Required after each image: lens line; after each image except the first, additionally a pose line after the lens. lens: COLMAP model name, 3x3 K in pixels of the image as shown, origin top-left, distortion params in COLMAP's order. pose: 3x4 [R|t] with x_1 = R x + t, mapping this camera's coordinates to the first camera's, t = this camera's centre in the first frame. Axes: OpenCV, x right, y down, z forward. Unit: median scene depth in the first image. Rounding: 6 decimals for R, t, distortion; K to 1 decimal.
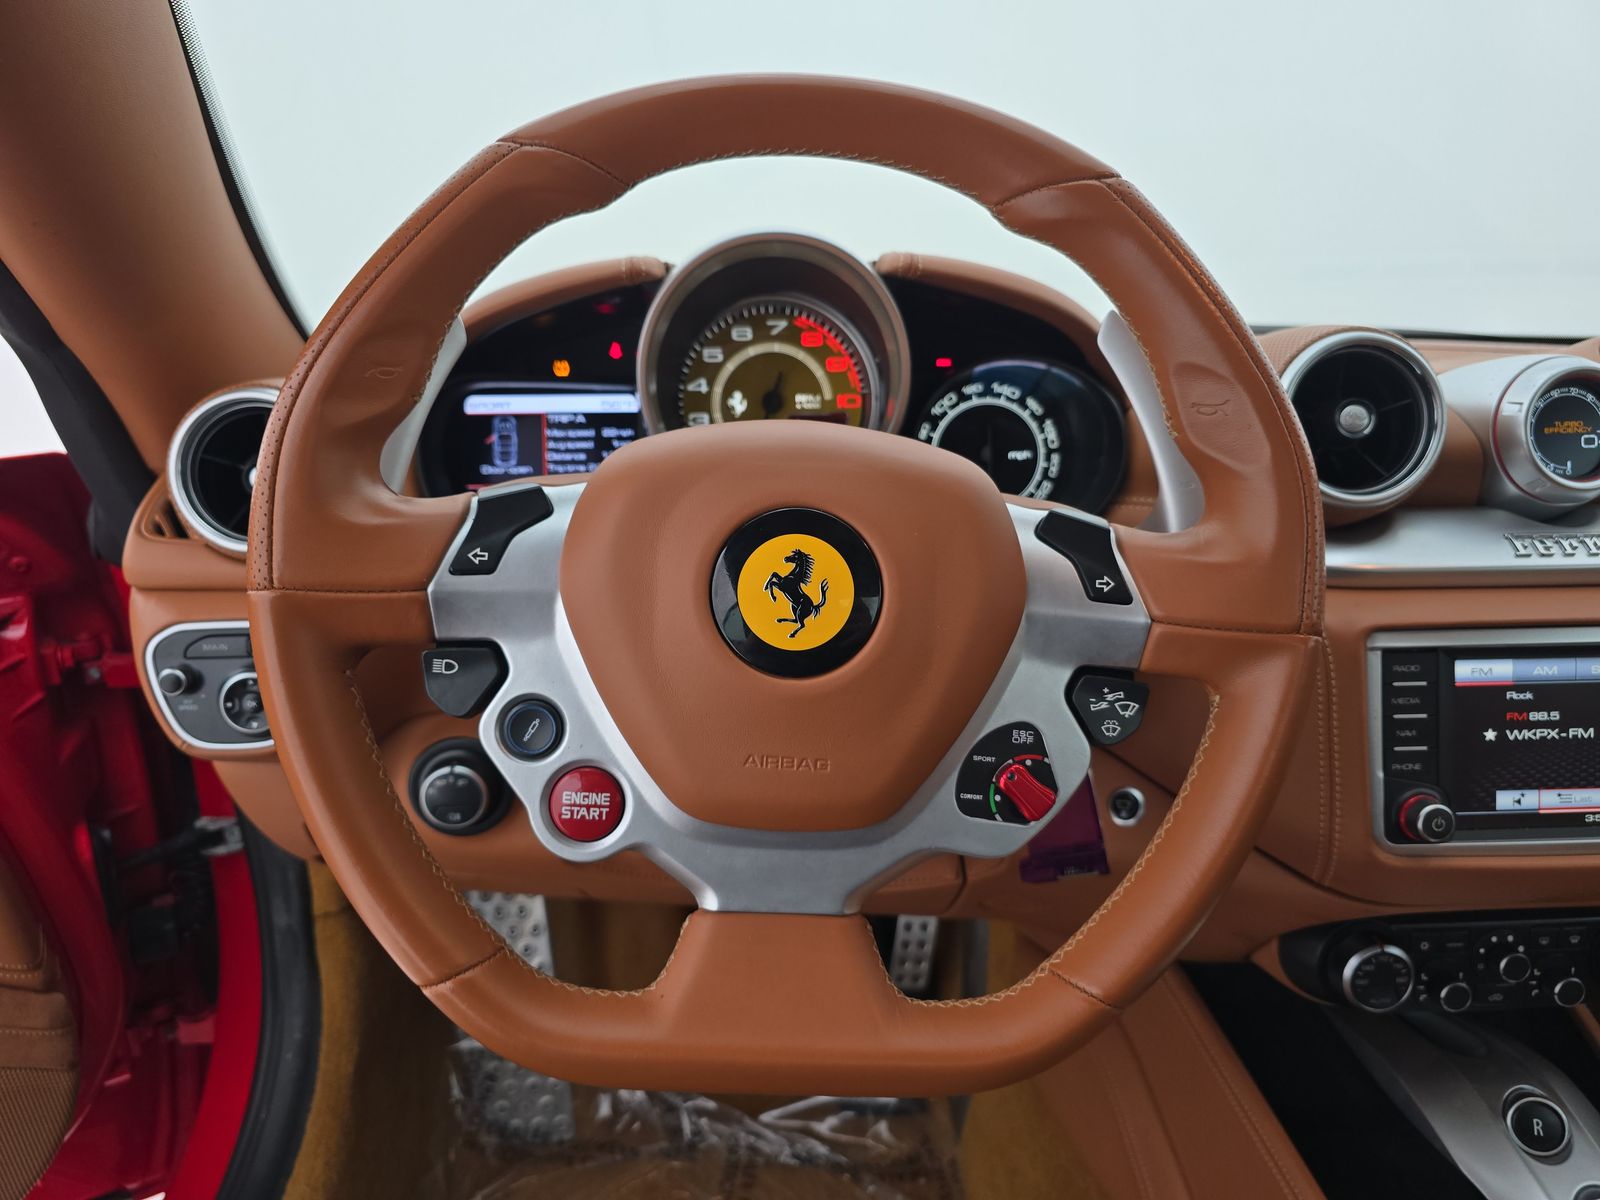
lens RADIAL K [[1086.7, 0, 799.4], [0, 1086.7, 594.7], [0, 0, 1]] dist [-0.023175, -0.015656]
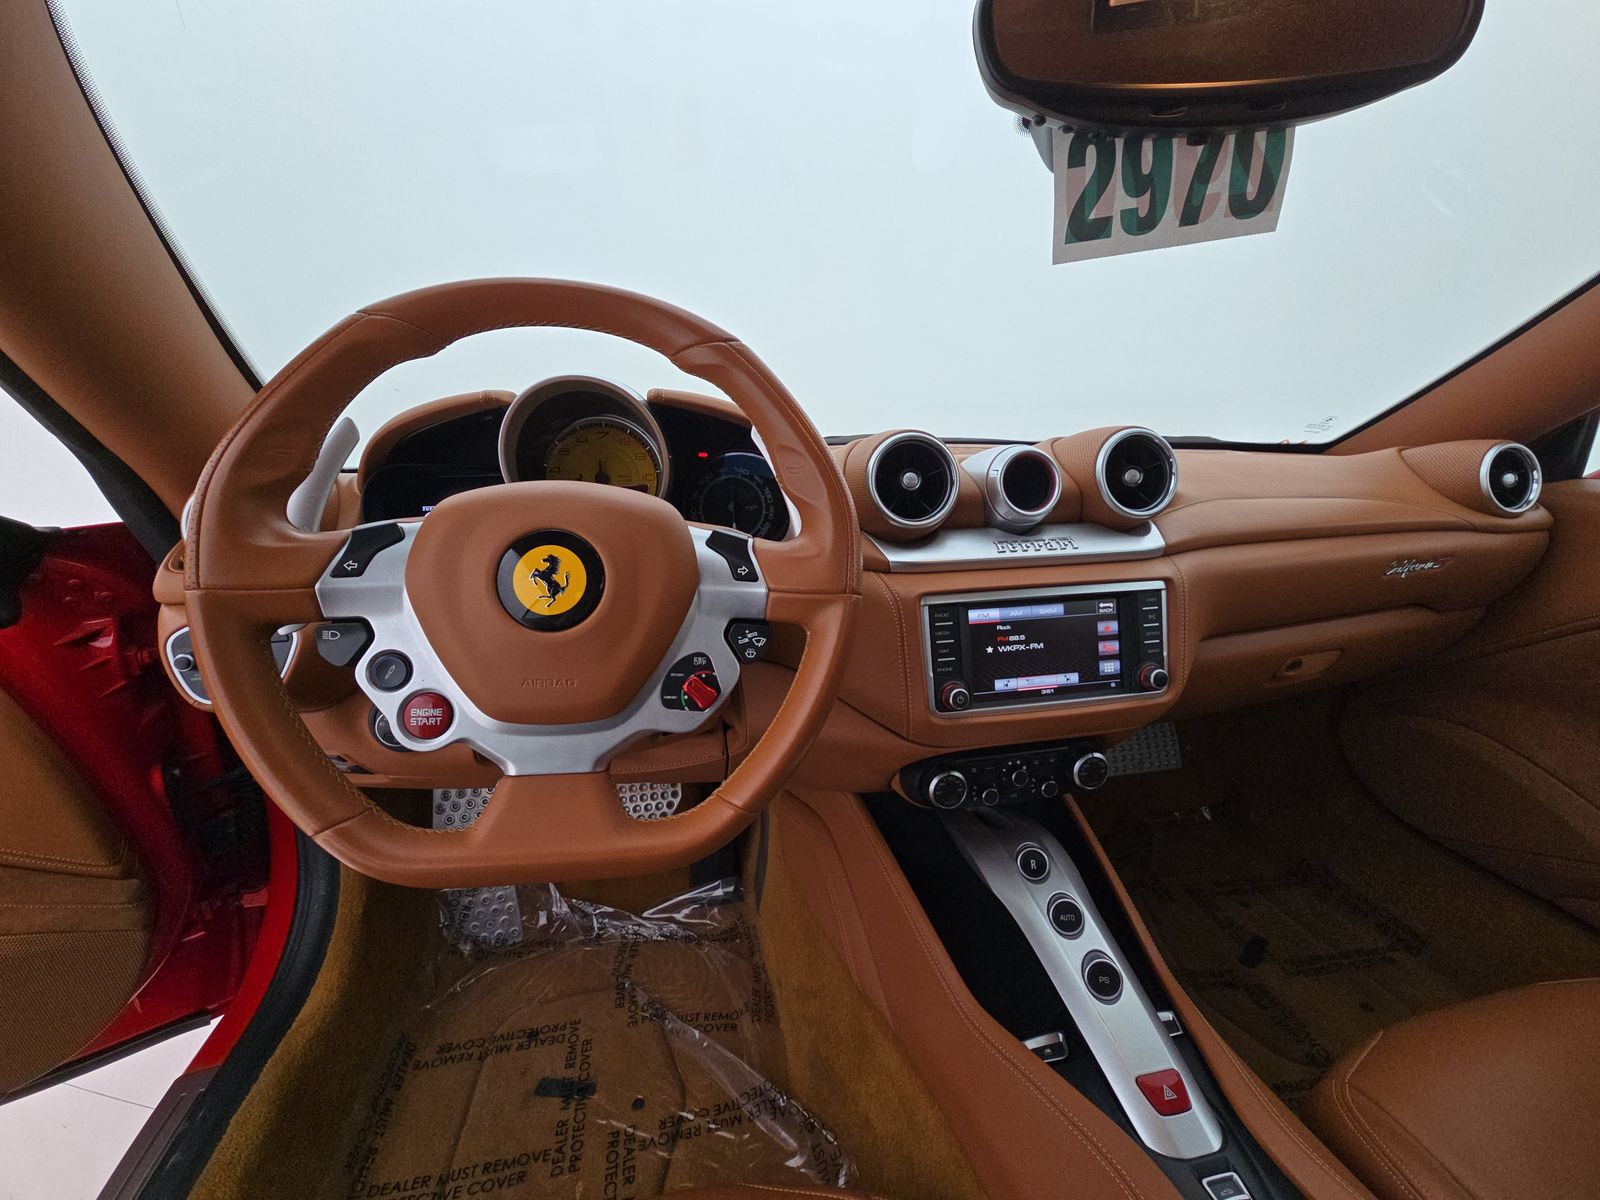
lens RADIAL K [[639.6, 0, 800.5], [0, 639.6, 586.4], [0, 0, 1]] dist [-0.031237, 0.000178]
pose [[0.984953, -0.039417, 0.168268, 0.144573], [0.043458, 0.998847, -0.020399, 0.030277], [-0.167270, 0.027405, 0.985530, -0.025547]]
